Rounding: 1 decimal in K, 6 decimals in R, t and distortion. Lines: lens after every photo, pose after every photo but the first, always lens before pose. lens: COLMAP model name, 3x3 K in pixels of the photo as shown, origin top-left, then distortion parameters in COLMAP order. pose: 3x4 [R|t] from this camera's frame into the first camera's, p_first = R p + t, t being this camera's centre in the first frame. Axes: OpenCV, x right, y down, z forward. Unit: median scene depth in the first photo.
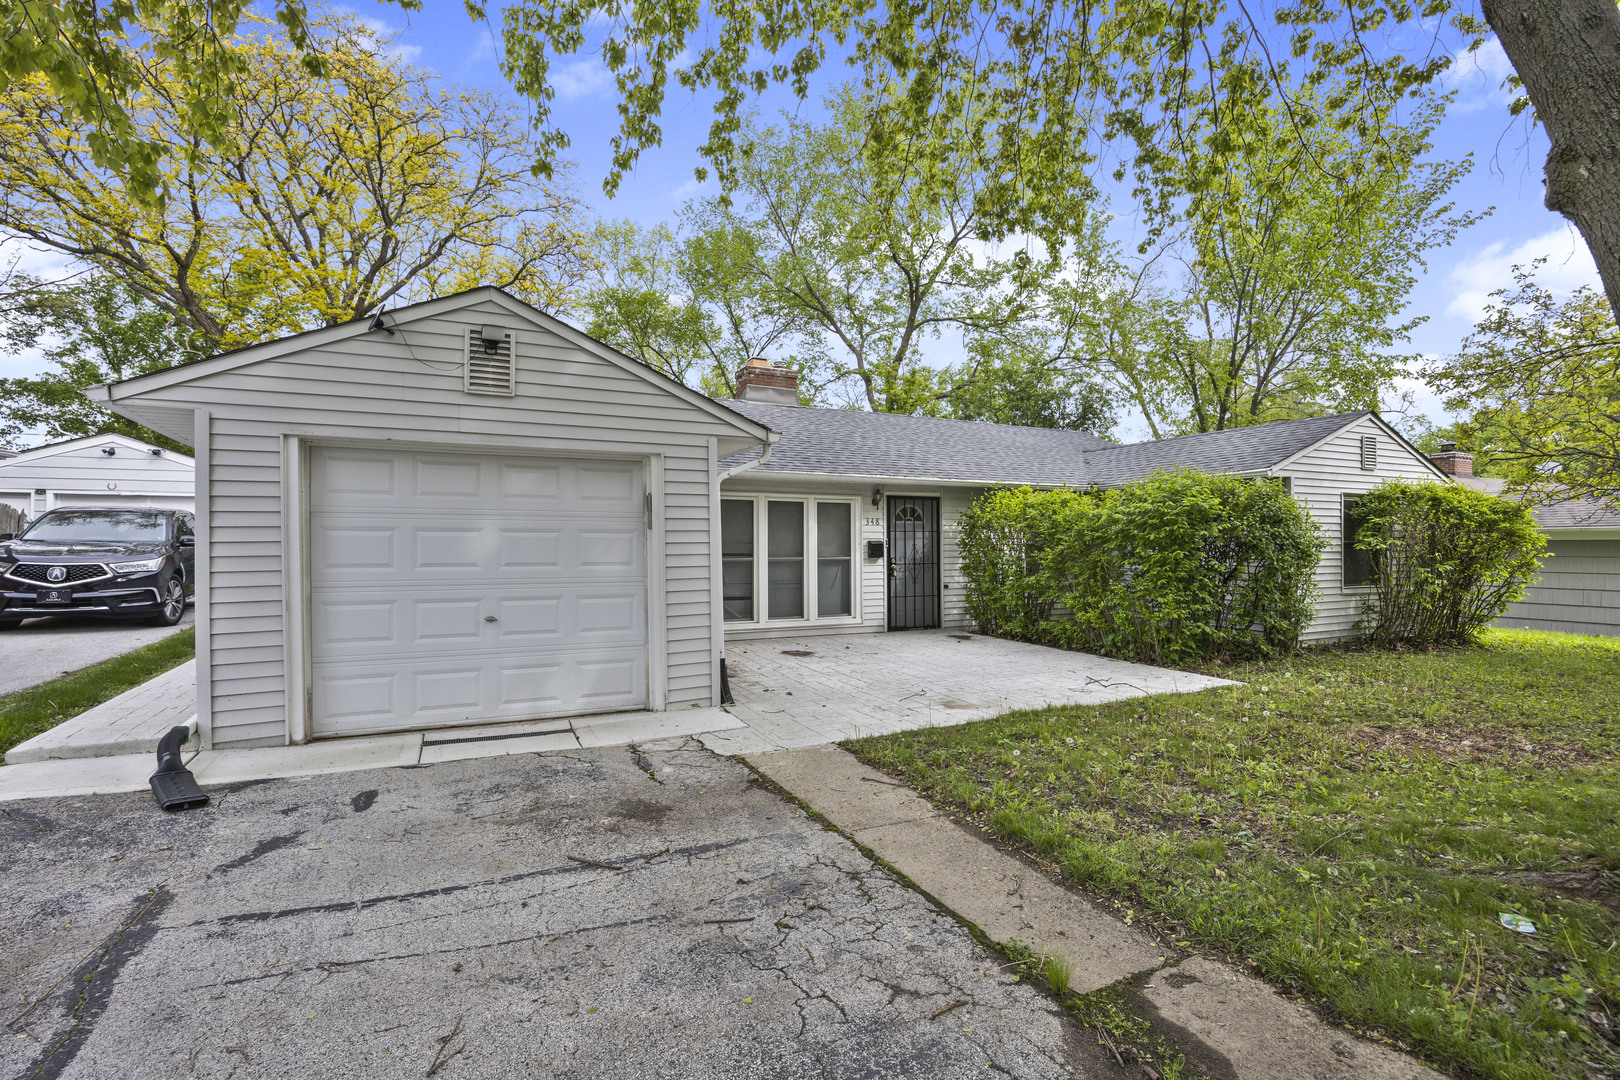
lens RADIAL K [[737.0, 0, 812.7], [0, 737.0, 541.8], [0, 0, 1]] dist [-0.012010, 0.000508]
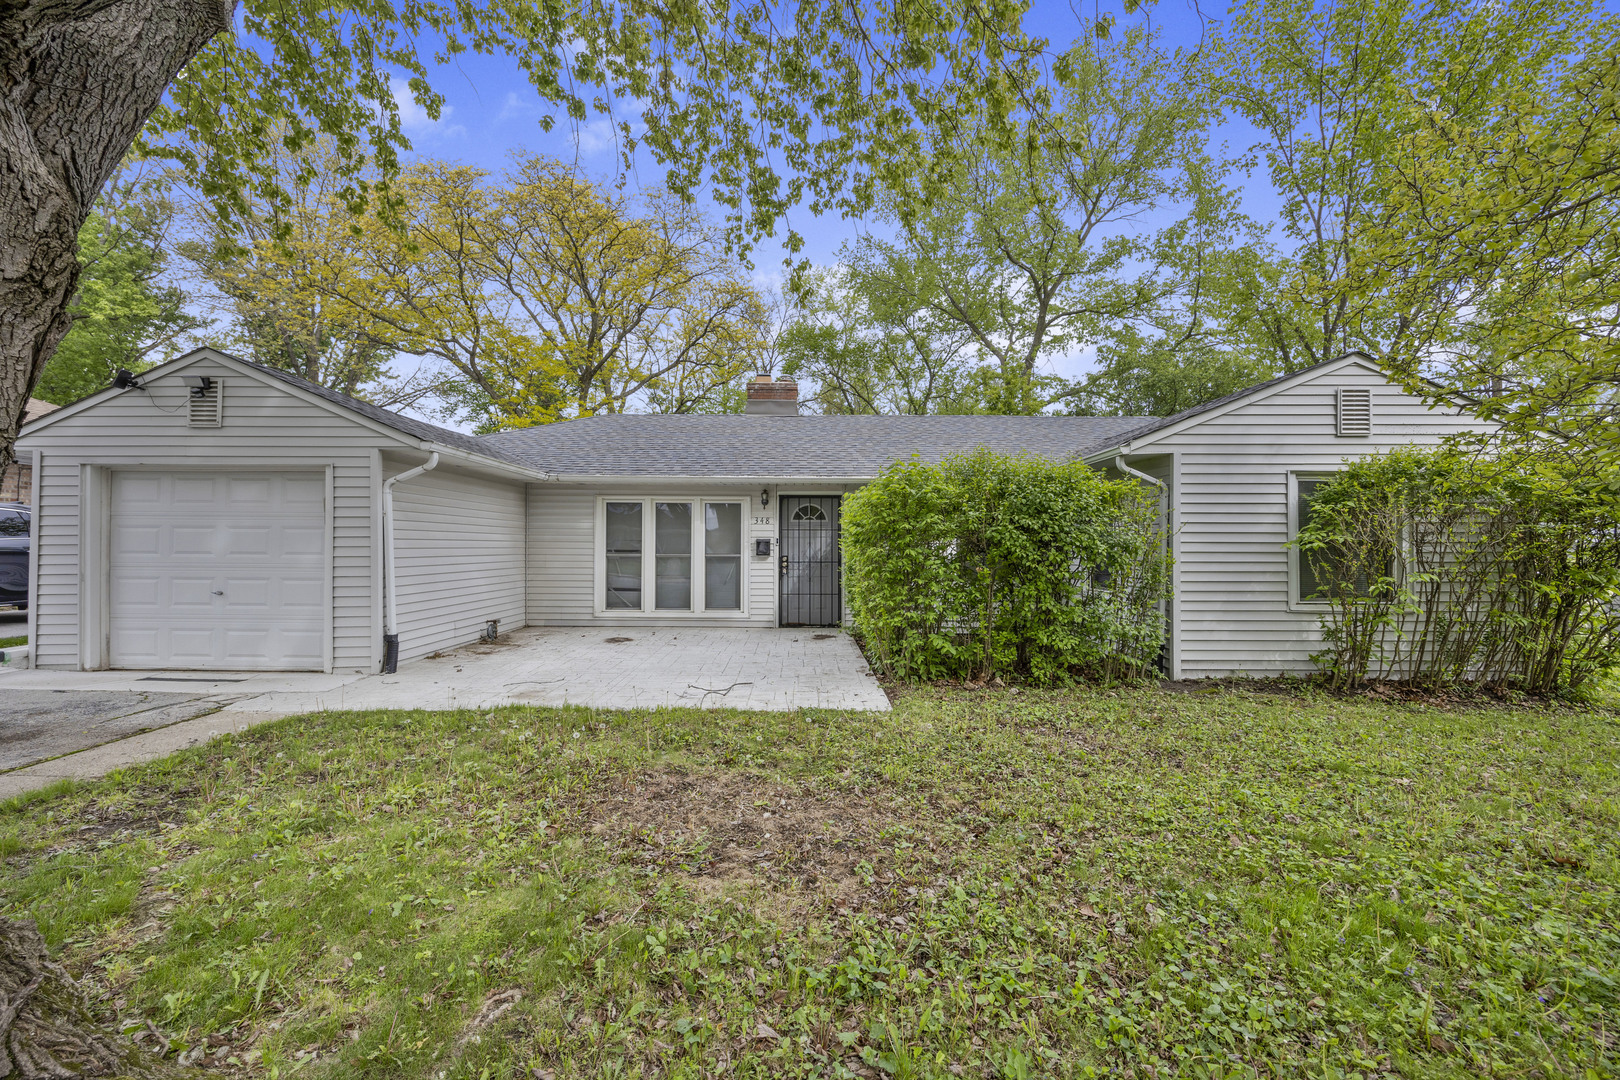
lens RADIAL K [[648.9, 0, 809.8], [0, 648.9, 538.2], [0, 0, 1]] dist [-0.001072, 0.000126]
pose [[0.898146, -0.001116, -0.439695, 0.566259], [-0.003510, 0.999947, -0.009709, 0.006386], [0.439683, 0.010263, 0.898095, 0.217824]]
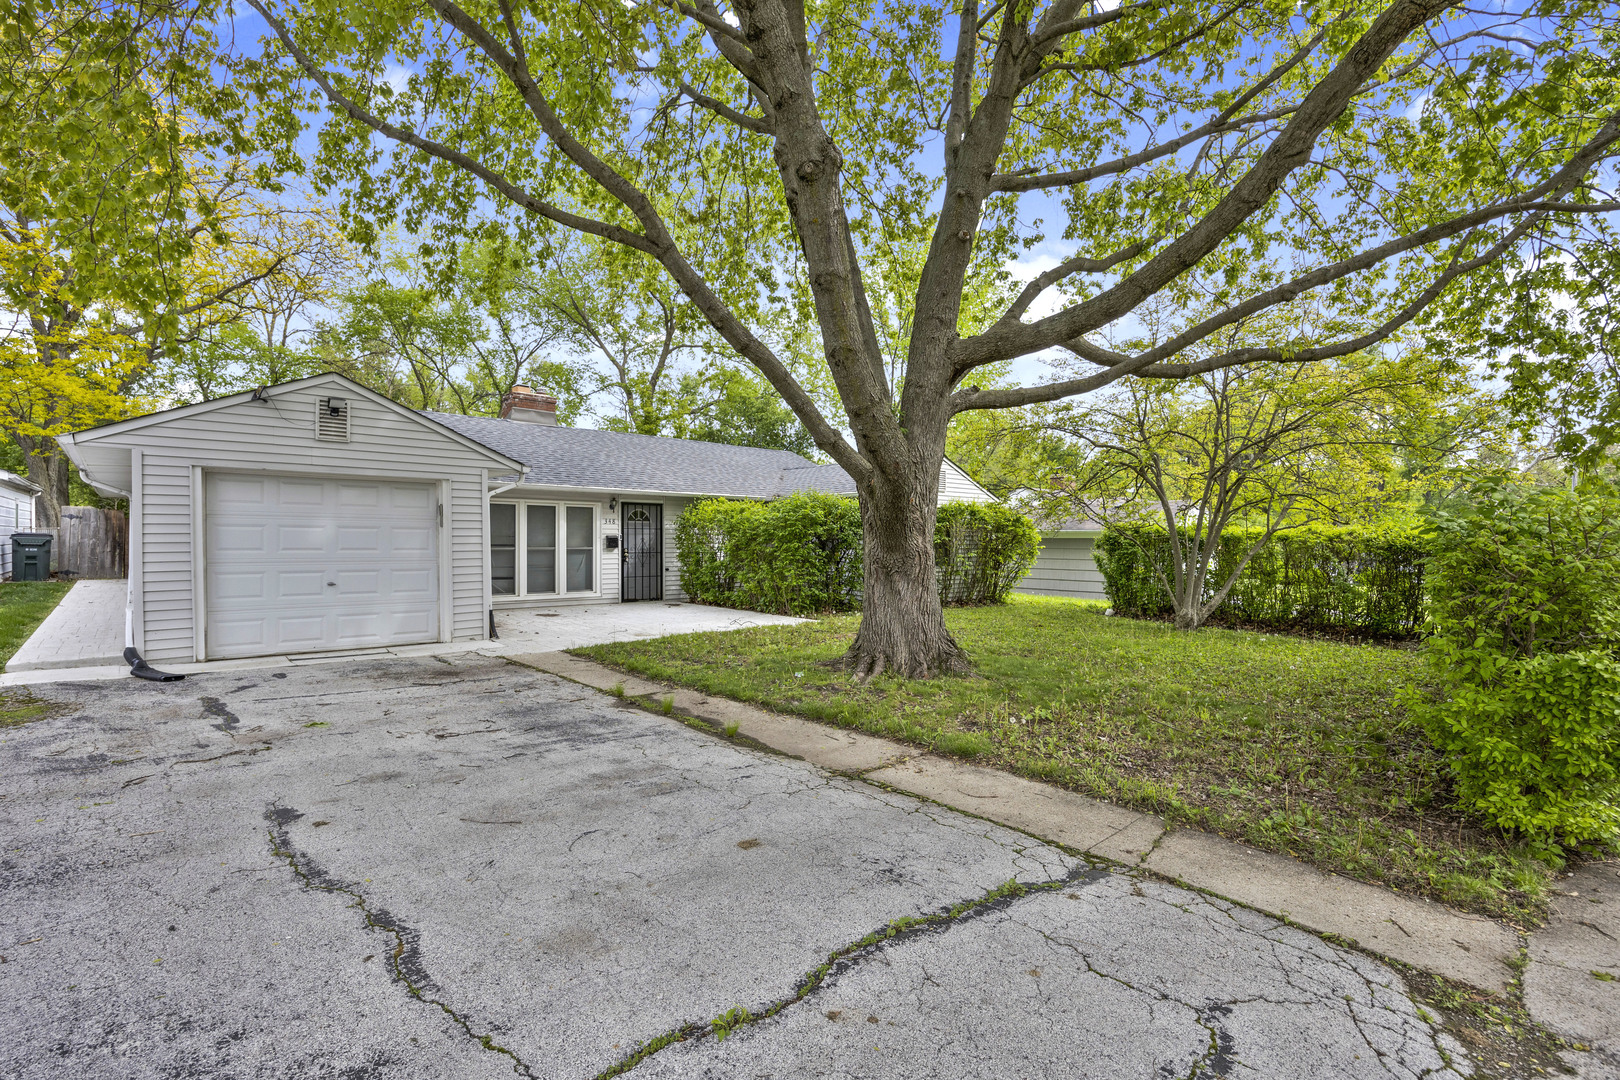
lens RADIAL K [[737.0, 0, 808.5], [0, 737.0, 542.2], [0, 0, 1]] dist [-0.012010, 0.000508]
pose [[0.958600, 0.004370, 0.284721, 0.047853], [-0.006498, 0.999958, 0.006527, -0.000113], [-0.284681, -0.008107, 0.958588, -0.416145]]
